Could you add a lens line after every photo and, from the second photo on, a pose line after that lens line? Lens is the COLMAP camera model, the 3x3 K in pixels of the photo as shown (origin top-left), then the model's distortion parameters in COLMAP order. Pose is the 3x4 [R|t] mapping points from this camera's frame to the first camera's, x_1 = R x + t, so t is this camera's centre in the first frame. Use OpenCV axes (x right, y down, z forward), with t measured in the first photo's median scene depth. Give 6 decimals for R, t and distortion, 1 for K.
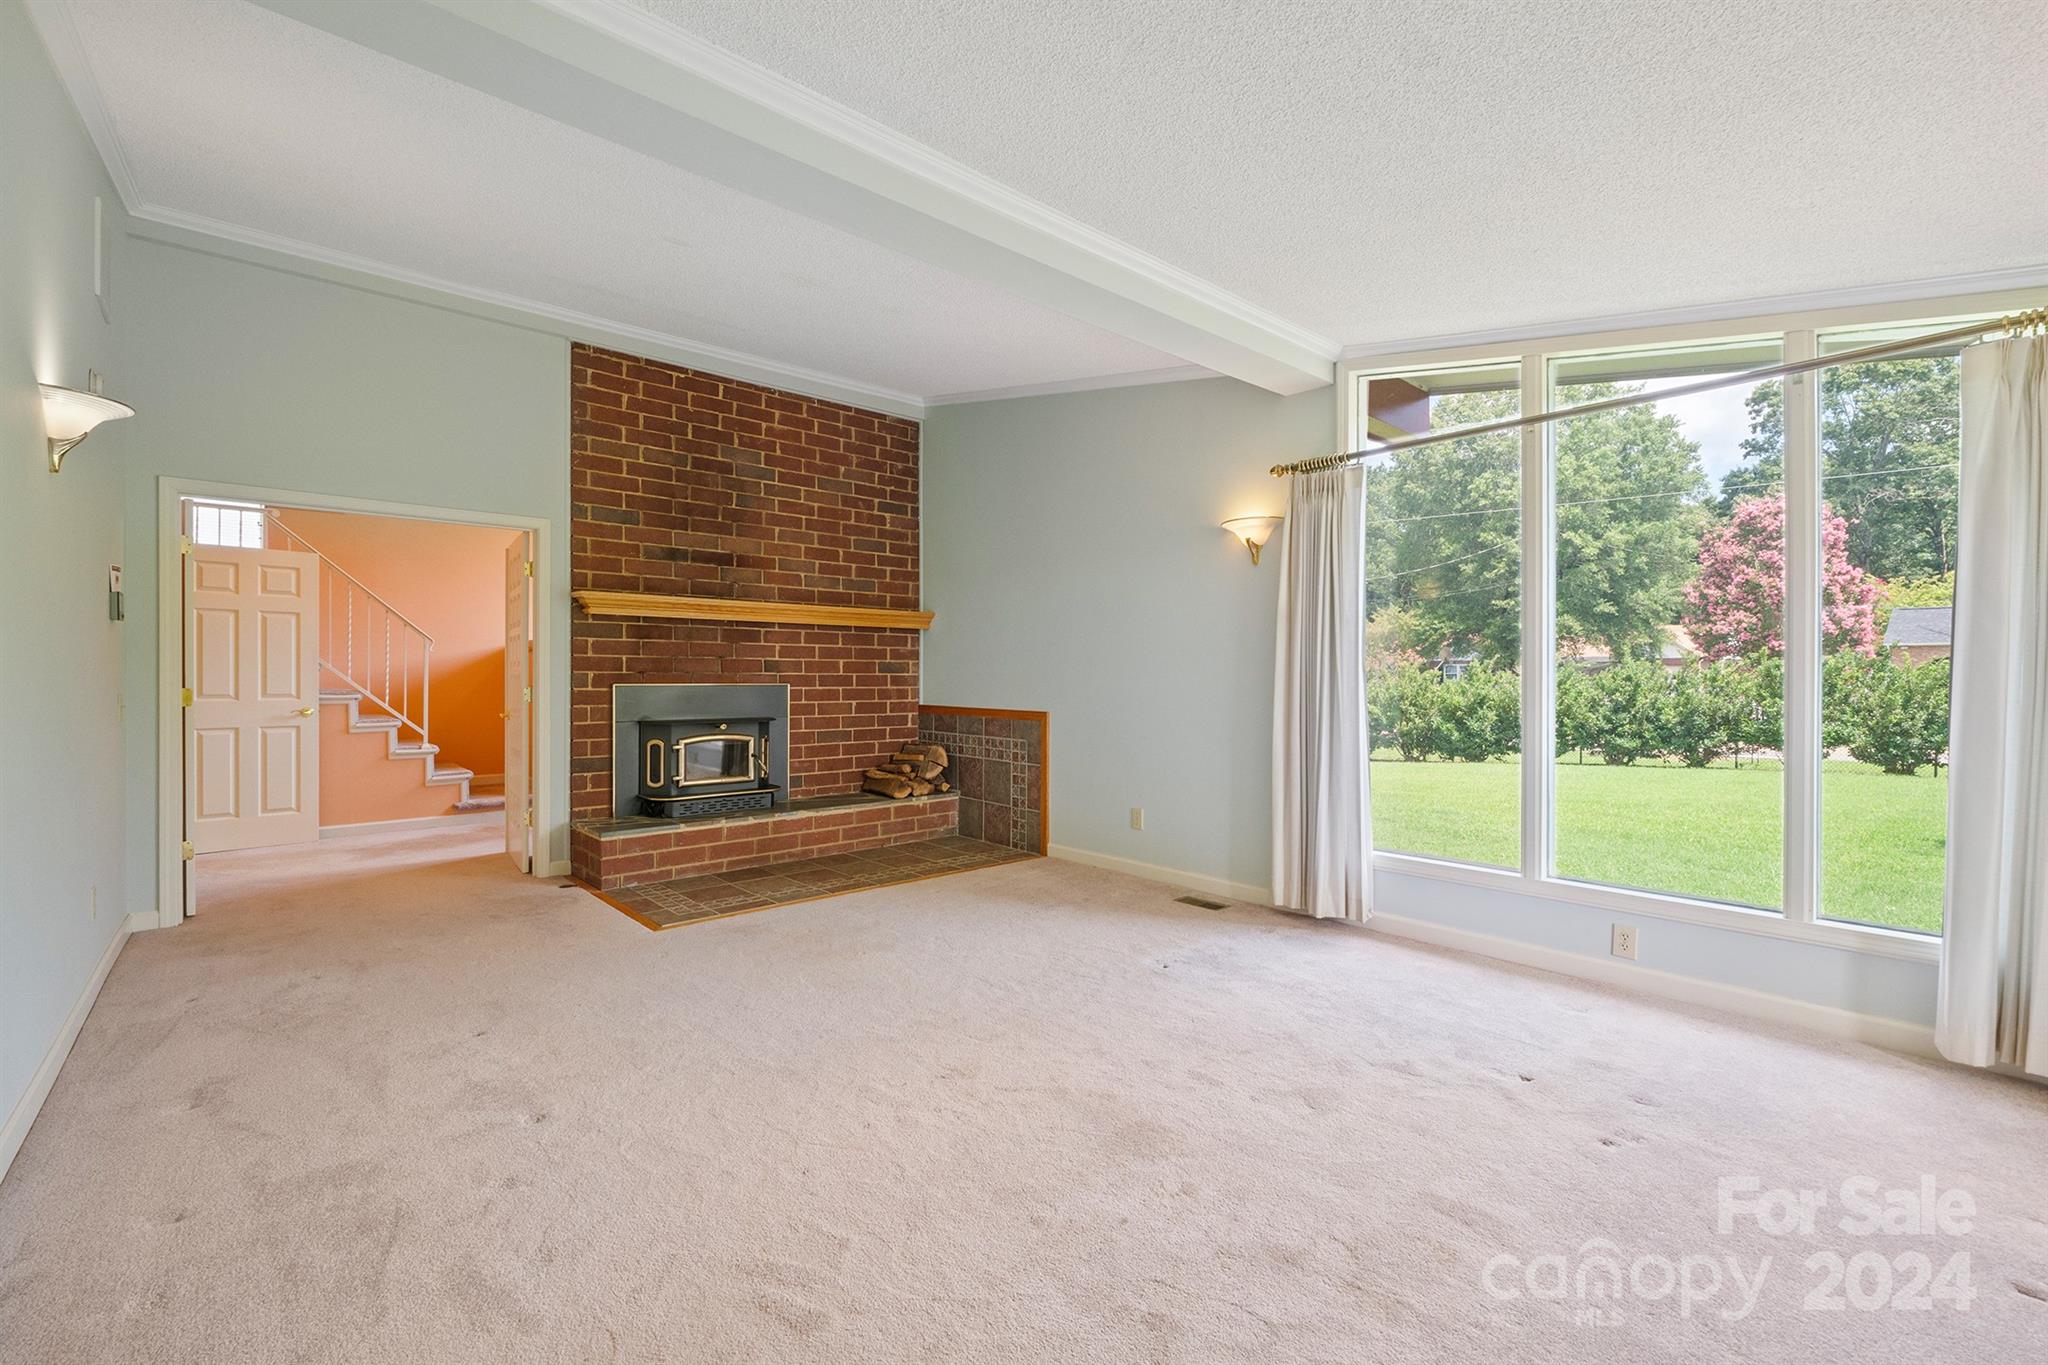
lens RADIAL K [[873.2, 0, 1028.3], [0, 873.2, 666.4], [0, 0, 1]] dist [-0.002011, -0.000349]
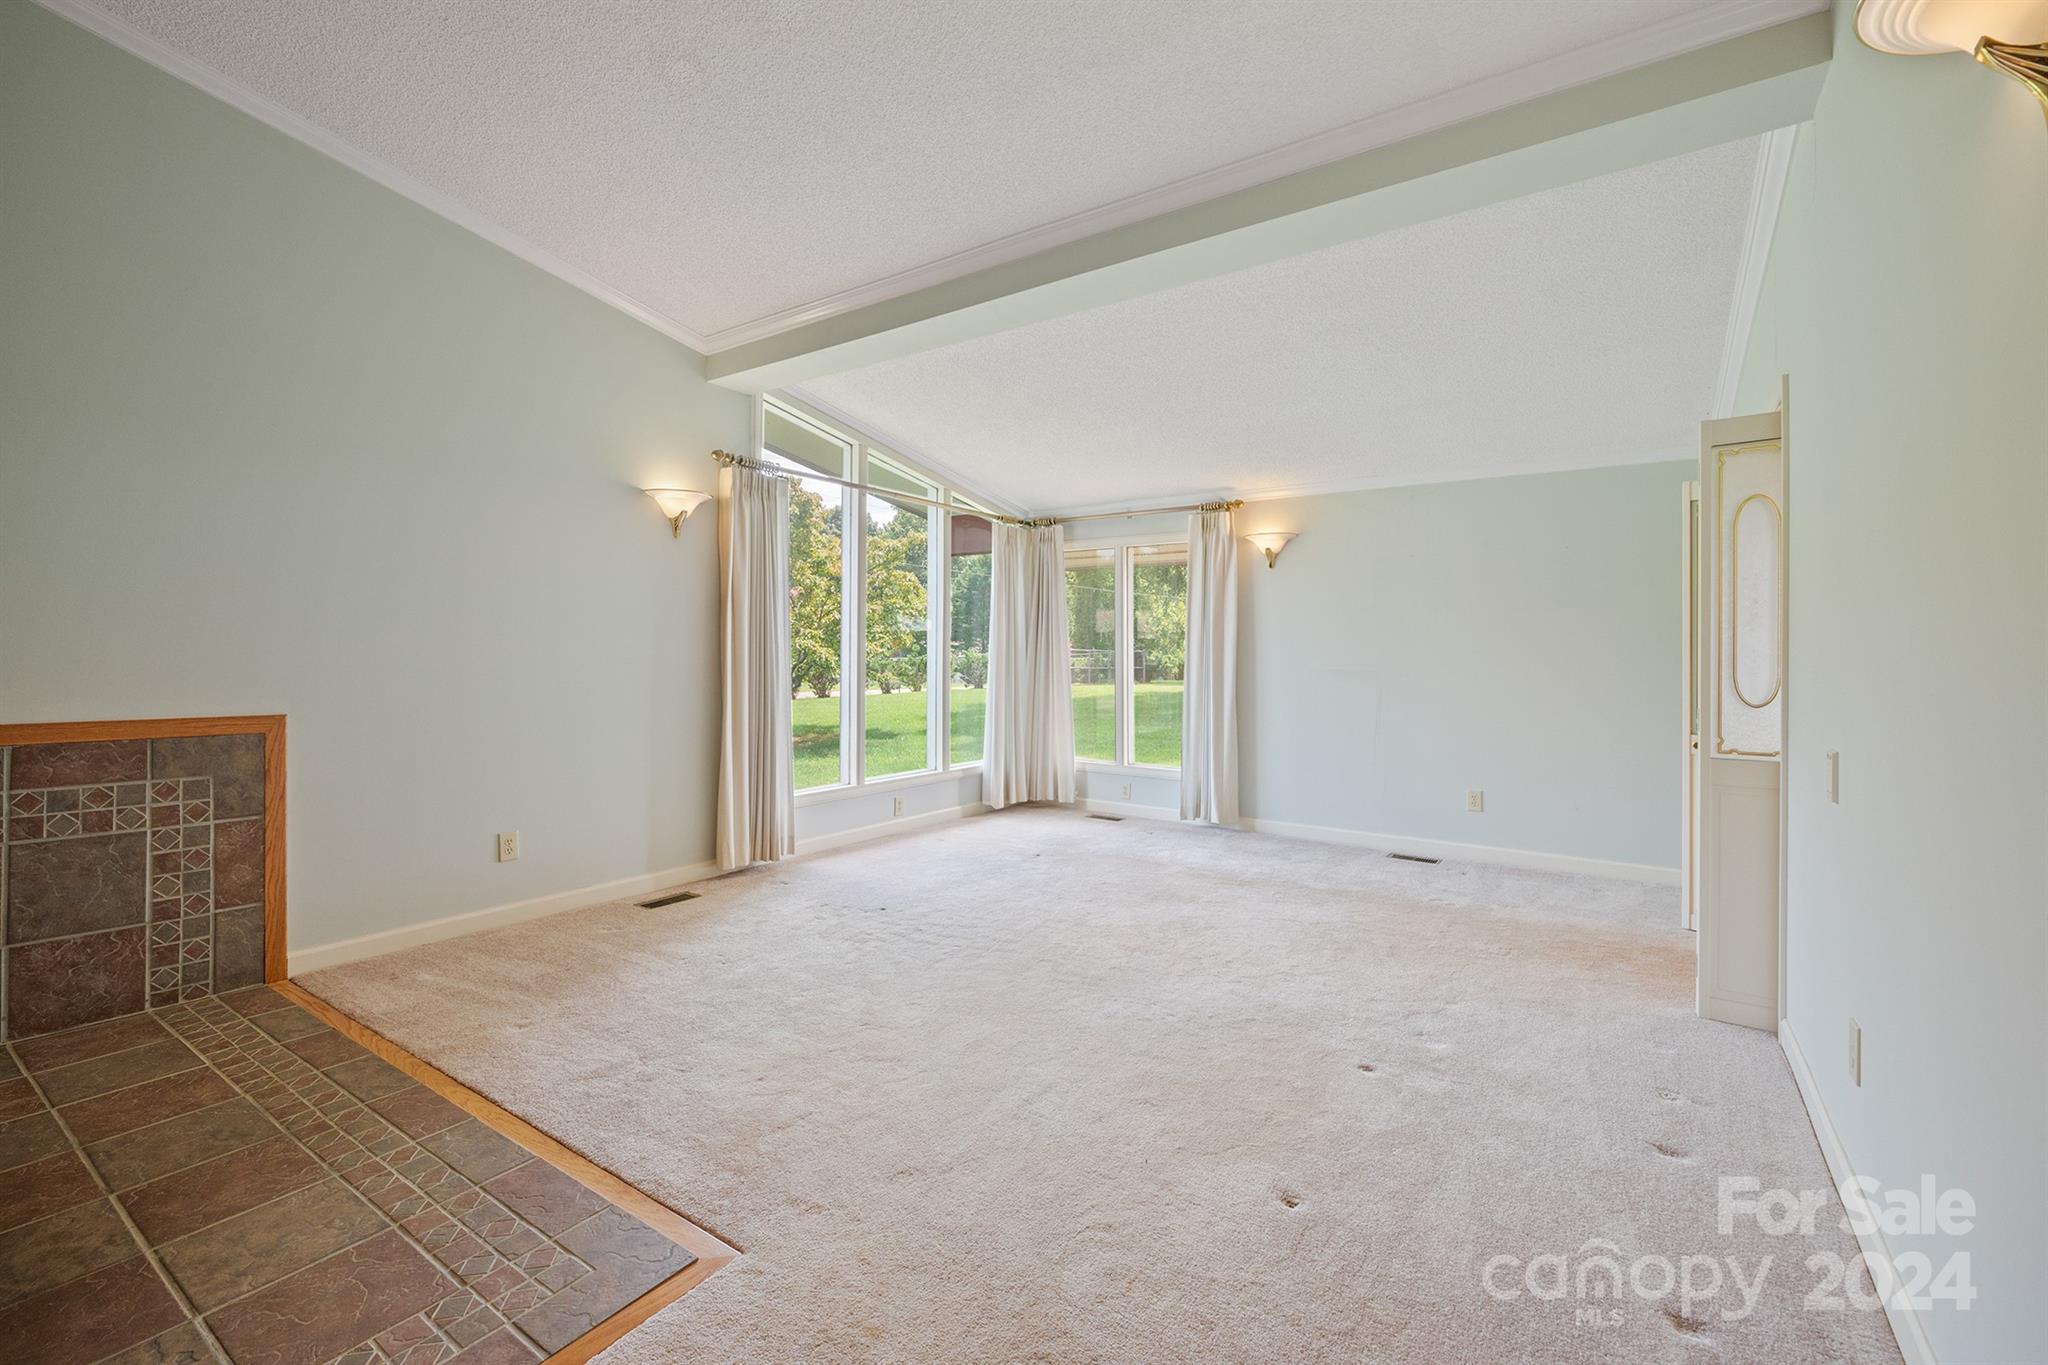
lens RADIAL K [[873.2, 0, 1028.3], [0, 873.2, 666.4], [0, 0, 1]] dist [-0.002011, -0.000349]
pose [[-0.256909, -0.006961, 0.966411, -0.615222], [-0.013521, 0.999902, 0.003608, 0.013376], [-0.966341, -0.012140, -0.256978, 0.681760]]
